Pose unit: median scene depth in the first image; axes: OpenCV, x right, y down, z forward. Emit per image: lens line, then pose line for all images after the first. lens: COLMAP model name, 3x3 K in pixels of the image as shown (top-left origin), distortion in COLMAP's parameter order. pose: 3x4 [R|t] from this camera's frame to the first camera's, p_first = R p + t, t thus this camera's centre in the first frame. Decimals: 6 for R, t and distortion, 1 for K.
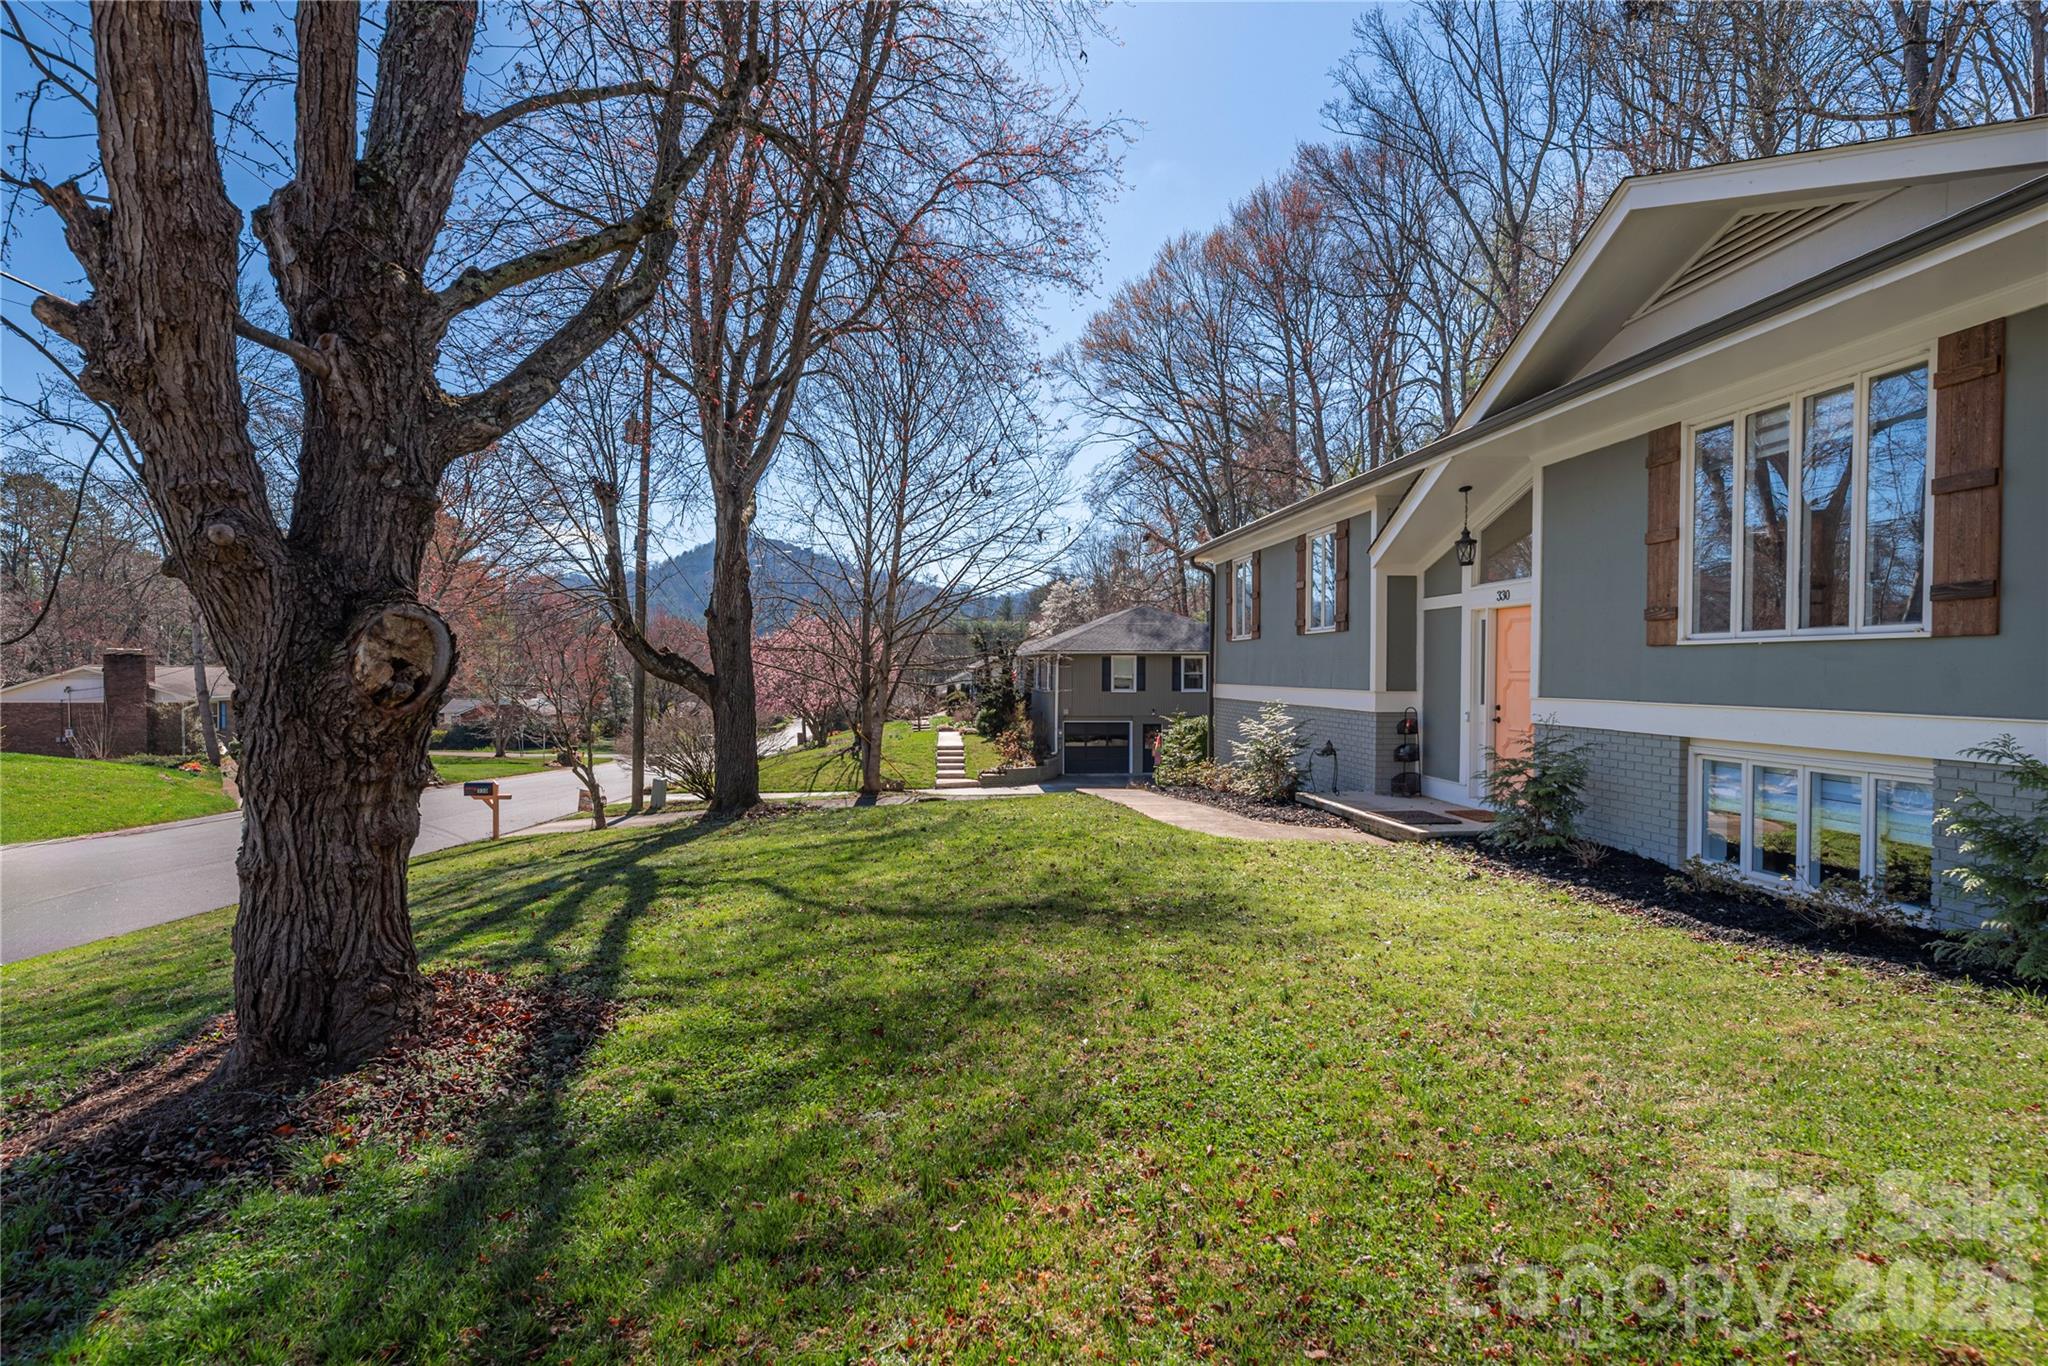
lens RADIAL K [[1077.9, 0, 1022.4], [0, 1077.9, 682.2], [0, 0, 1]] dist [0.002259, 0.000188]
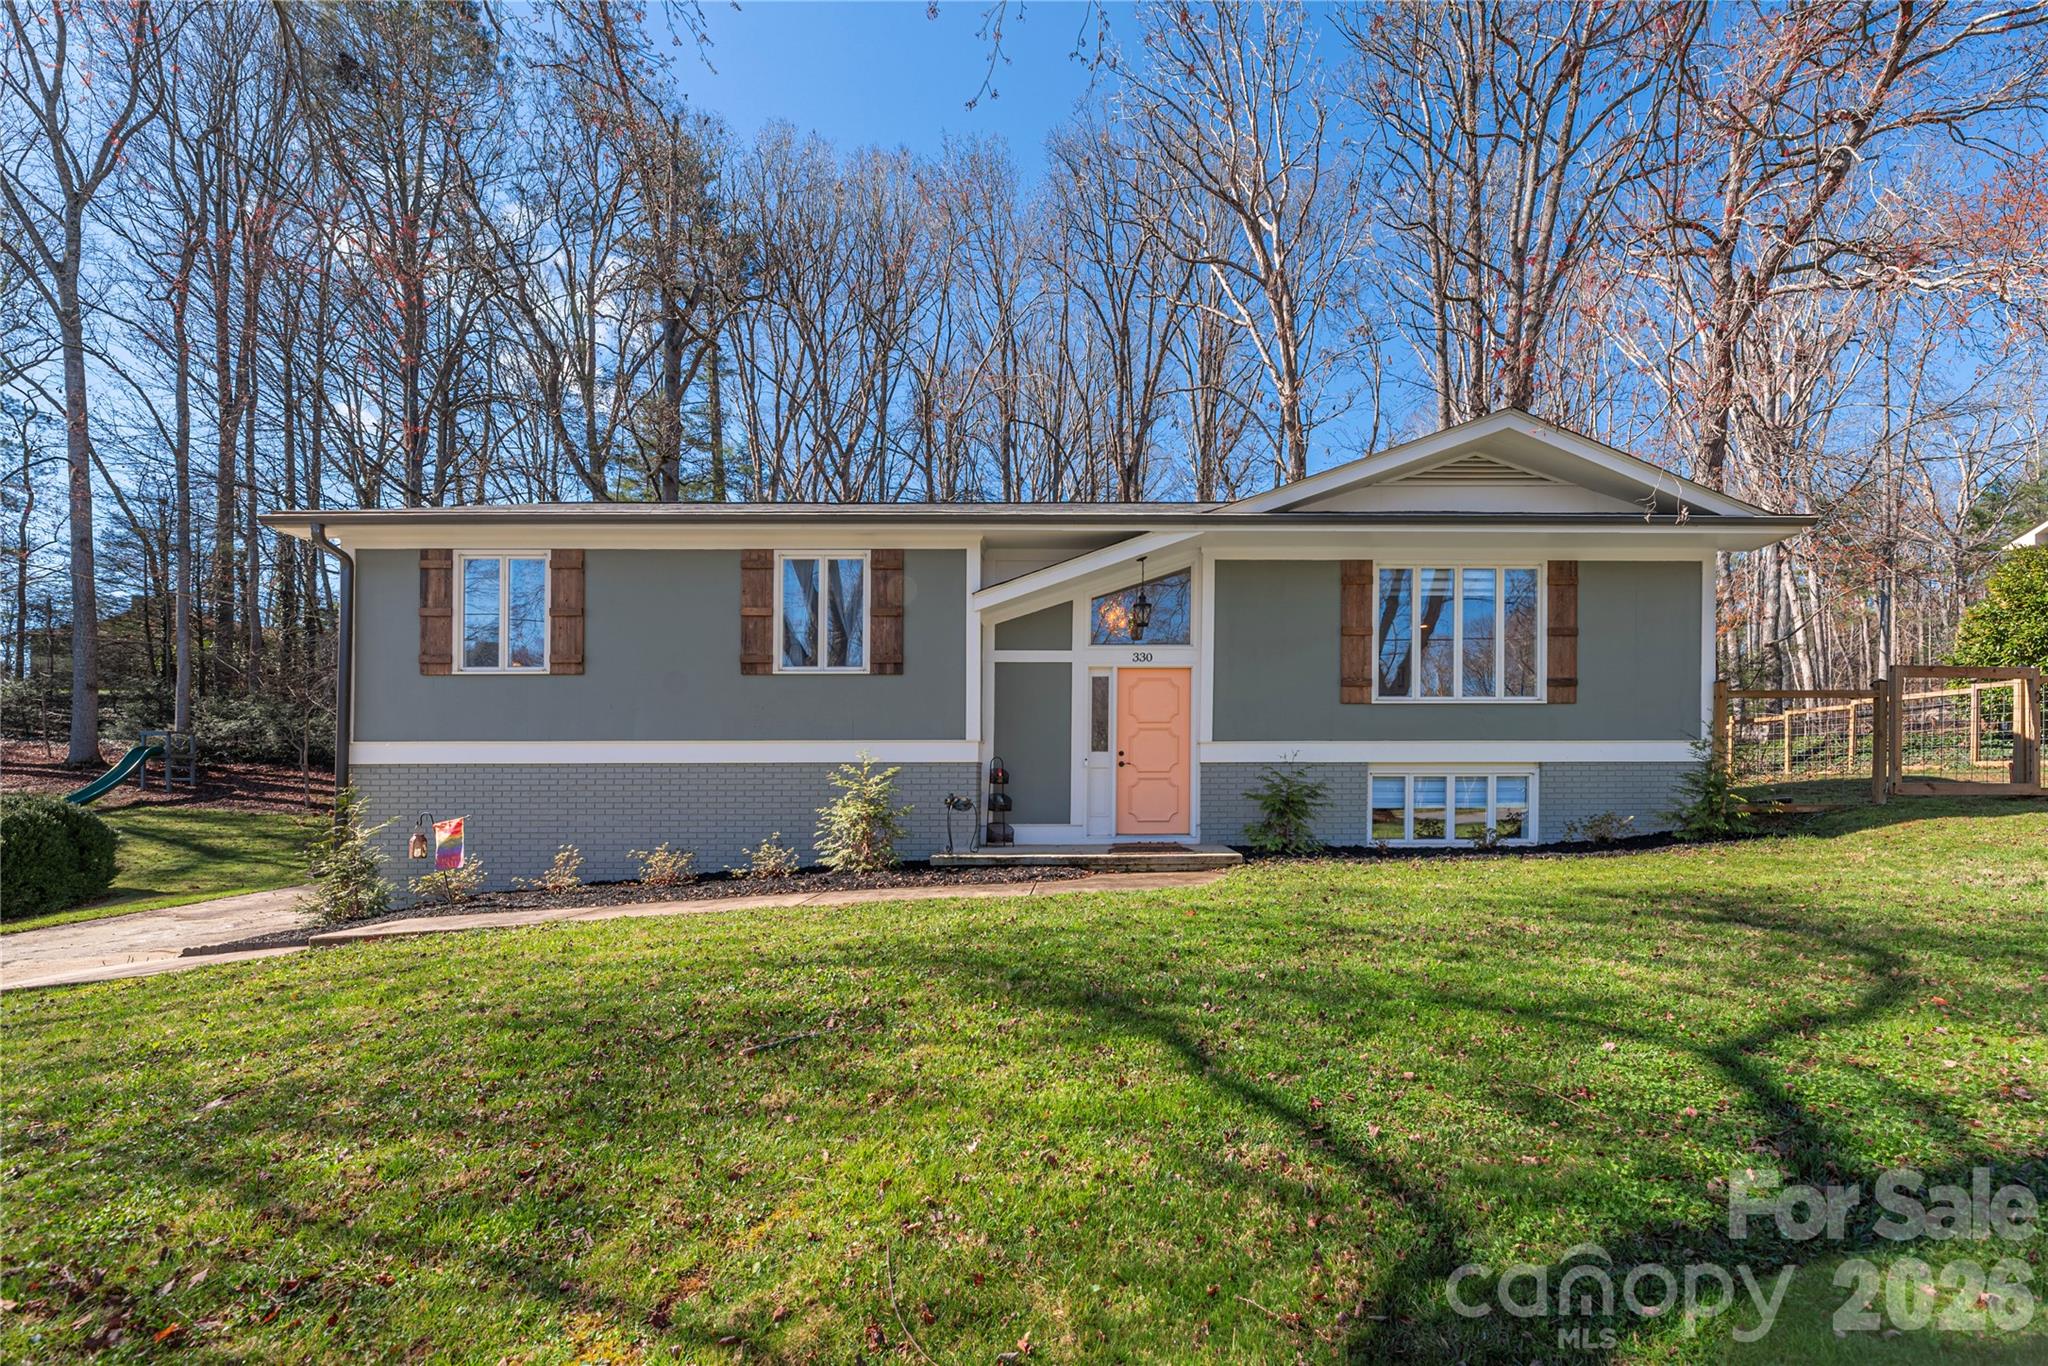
lens RADIAL K [[841.6, 0, 1069.5], [0, 841.6, 768.8], [0, 0, 1]] dist [0.000812, 0.000443]
pose [[0.081569, -0.004031, 0.996660, -0.120930], [0.014191, 0.999895, 0.002883, 0.009493], [-0.996567, 0.013909, 0.081617, 0.254206]]
